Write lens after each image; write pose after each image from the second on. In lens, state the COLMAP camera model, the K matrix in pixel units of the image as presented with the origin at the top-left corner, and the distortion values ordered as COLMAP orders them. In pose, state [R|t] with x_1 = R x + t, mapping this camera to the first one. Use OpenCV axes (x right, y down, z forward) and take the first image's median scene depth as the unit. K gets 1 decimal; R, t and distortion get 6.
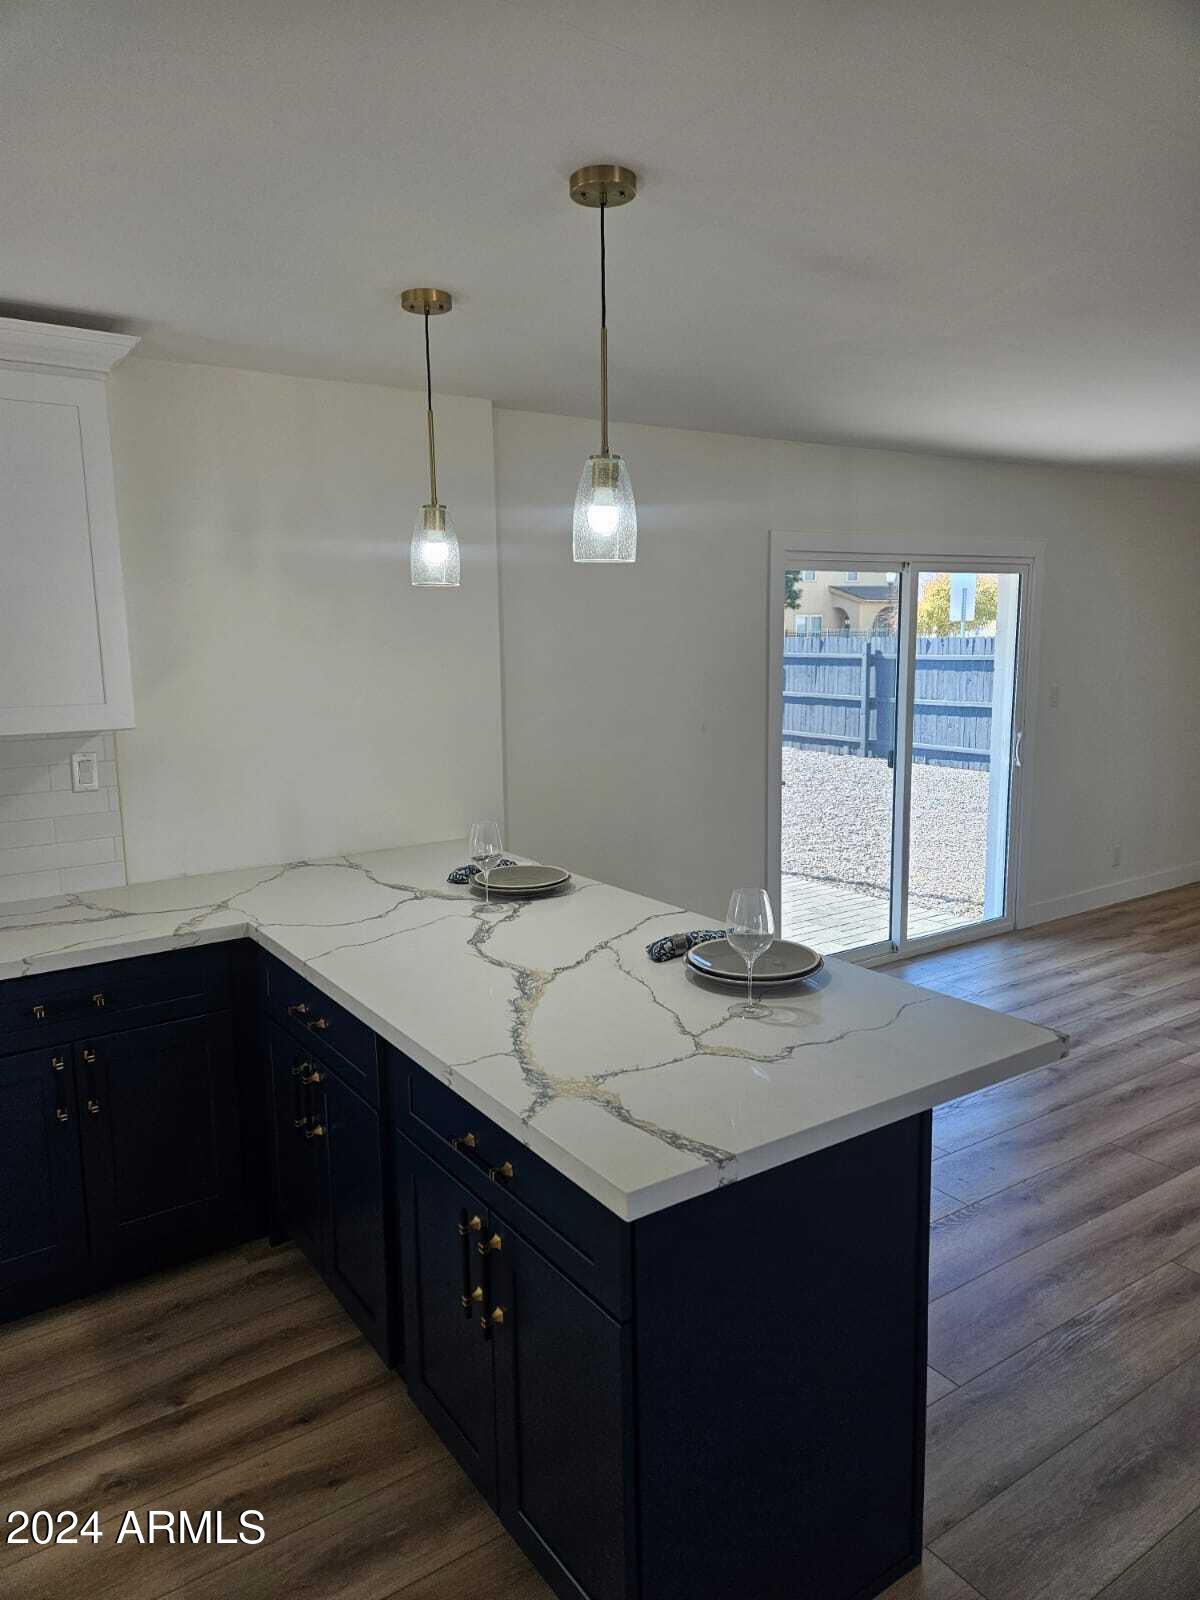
lens RADIAL K [[1056.3, 0, 594.0], [0, 1056.3, 793.8], [0, 0, 1]] dist [0.040293, -0.000854]
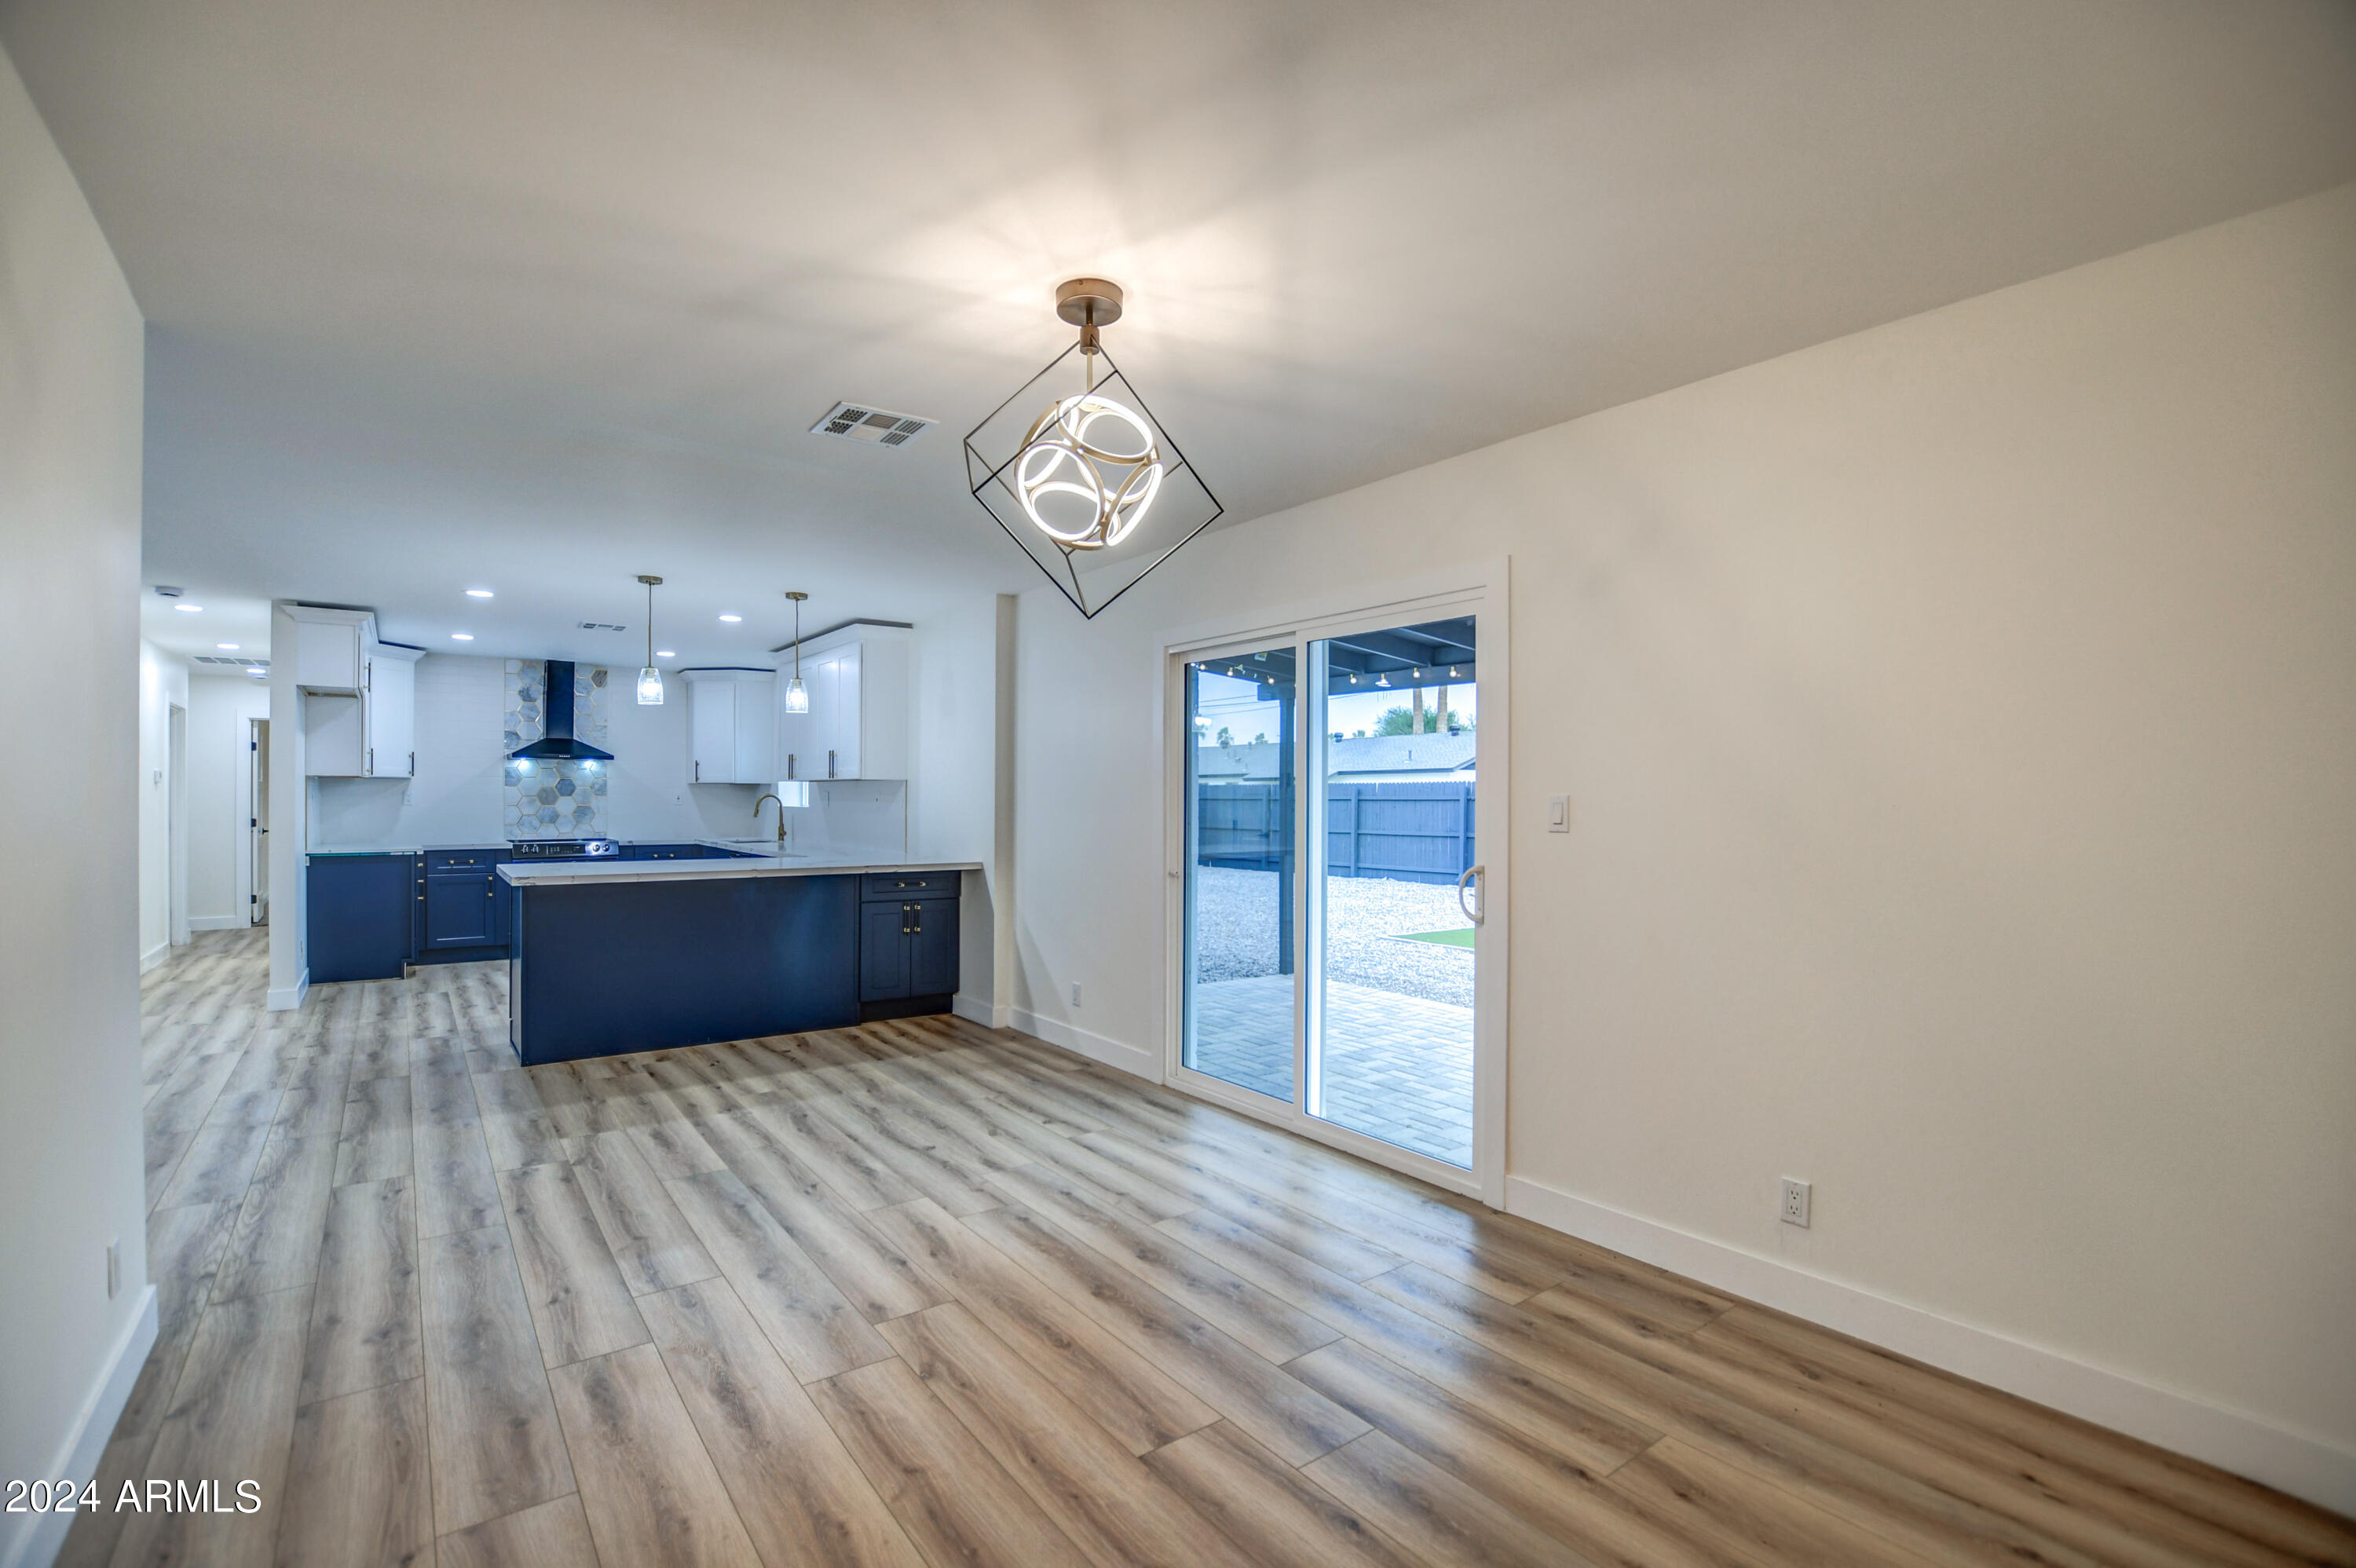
lens RADIAL K [[1062.6, 0, 1174.6], [0, 1062.6, 791.7], [0, 0, 1]] dist [-0.027480, 0.000313]
pose [[0.048685, 0.010235, -0.998762, 1.101890], [-0.155722, 0.987798, 0.002532, -0.081702], [0.986601, 0.155406, 0.049685, 0.872825]]
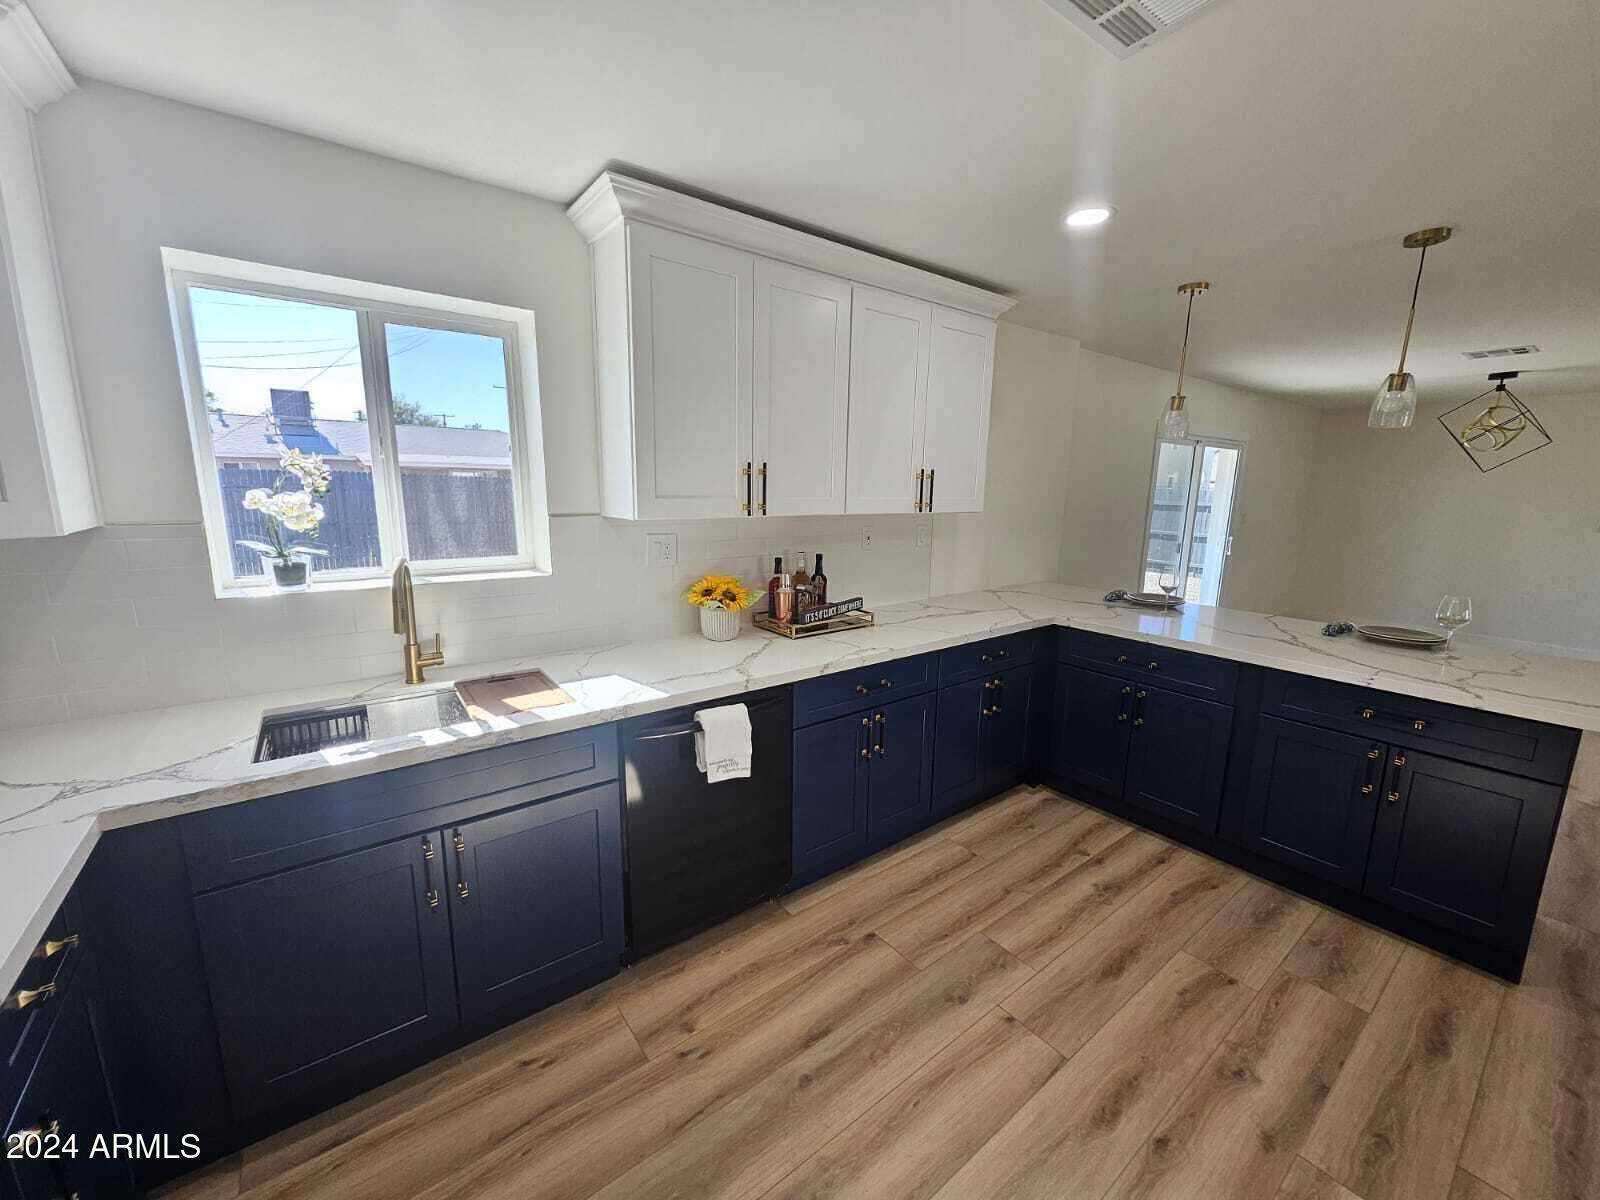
lens RADIAL K [[619.9, 0, 796.0], [0, 619.9, 590.6], [0, 0, 1]] dist [0.000812, 0.000021]
pose [[0.997916, 0.025487, 0.059275, -0.456431], [-0.026846, 0.999392, 0.022256, 0.035467], [-0.058672, -0.023801, 0.997994, -0.036418]]
